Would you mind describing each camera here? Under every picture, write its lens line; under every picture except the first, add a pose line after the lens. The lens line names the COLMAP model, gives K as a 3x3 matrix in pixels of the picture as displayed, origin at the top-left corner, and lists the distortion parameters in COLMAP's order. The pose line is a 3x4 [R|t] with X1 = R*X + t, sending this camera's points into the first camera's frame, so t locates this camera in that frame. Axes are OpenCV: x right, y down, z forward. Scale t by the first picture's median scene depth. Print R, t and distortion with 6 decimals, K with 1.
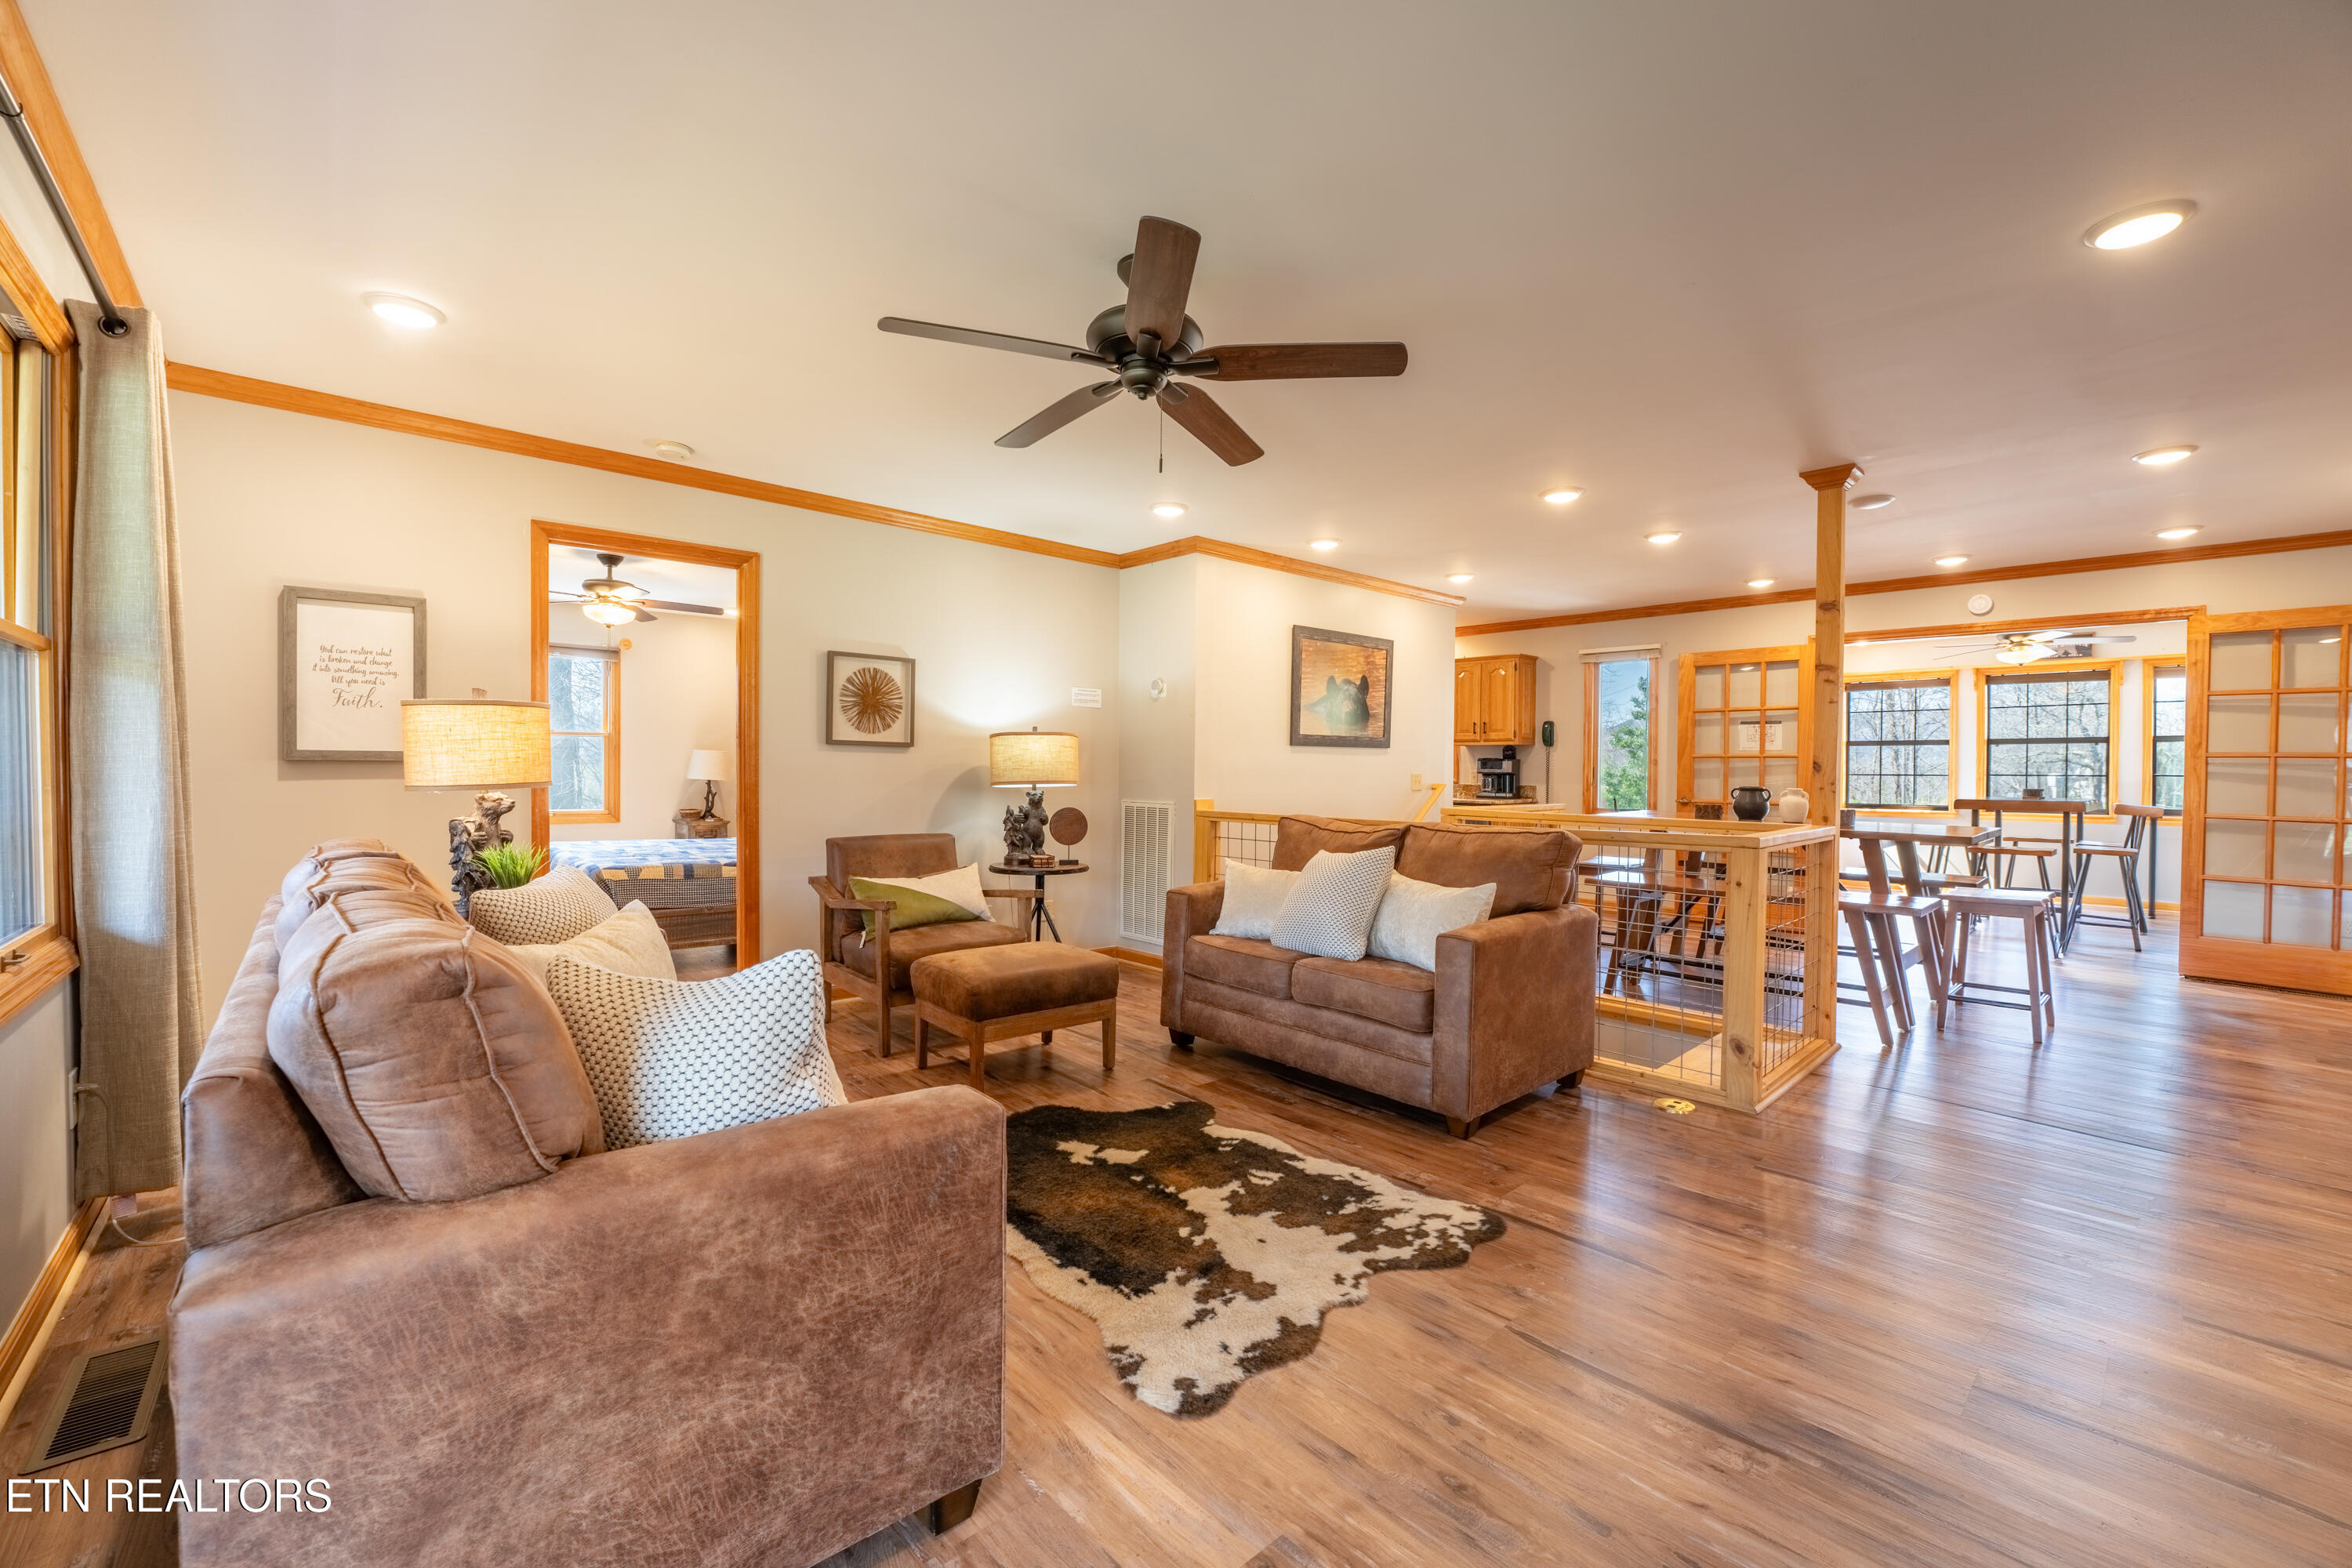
lens RADIAL K [[955.6, 0, 1171.0], [0, 955.6, 789.0], [0, 0, 1]] dist [-0.030488, 0.003790]
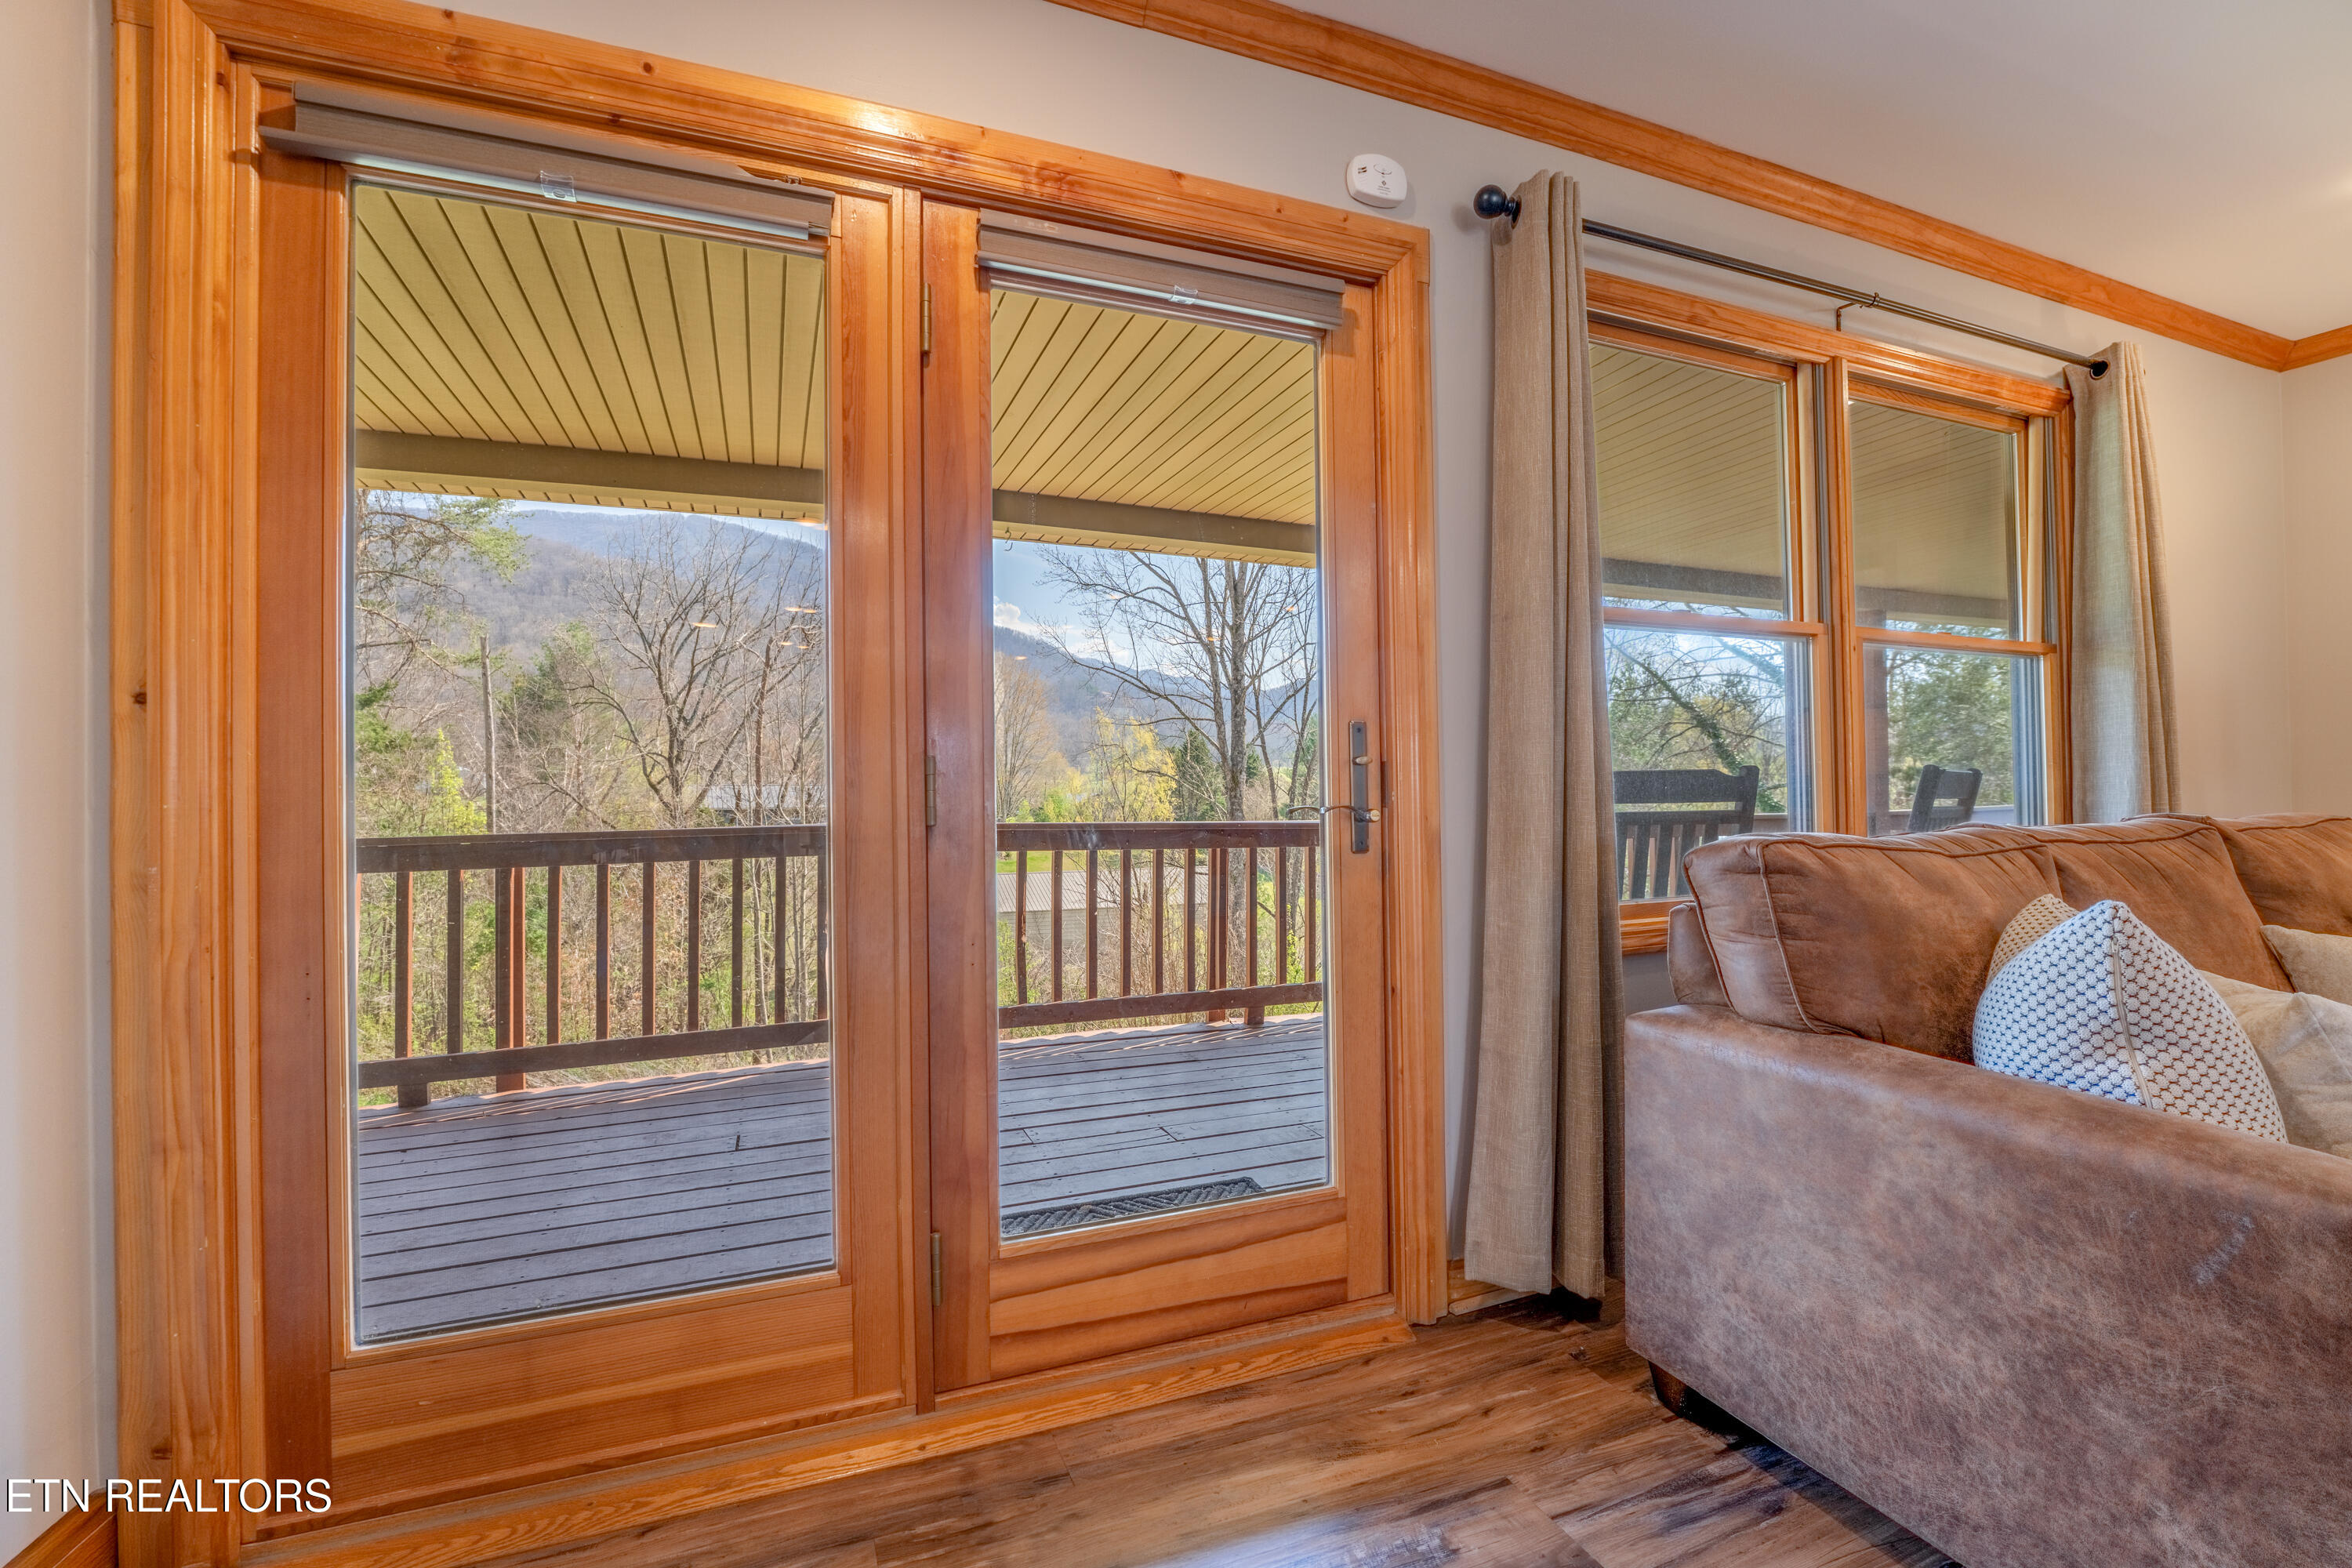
lens RADIAL K [[1009.9, 0, 1165.4], [0, 1009.9, 785.1], [0, 0, 1]] dist [-0.020131, -0.000140]
pose [[-0.349936, -0.014387, -0.936663, 0.354788], [-0.015126, 0.999838, -0.009707, 0.045532], [0.936651, 0.010771, -0.350097, 0.268673]]
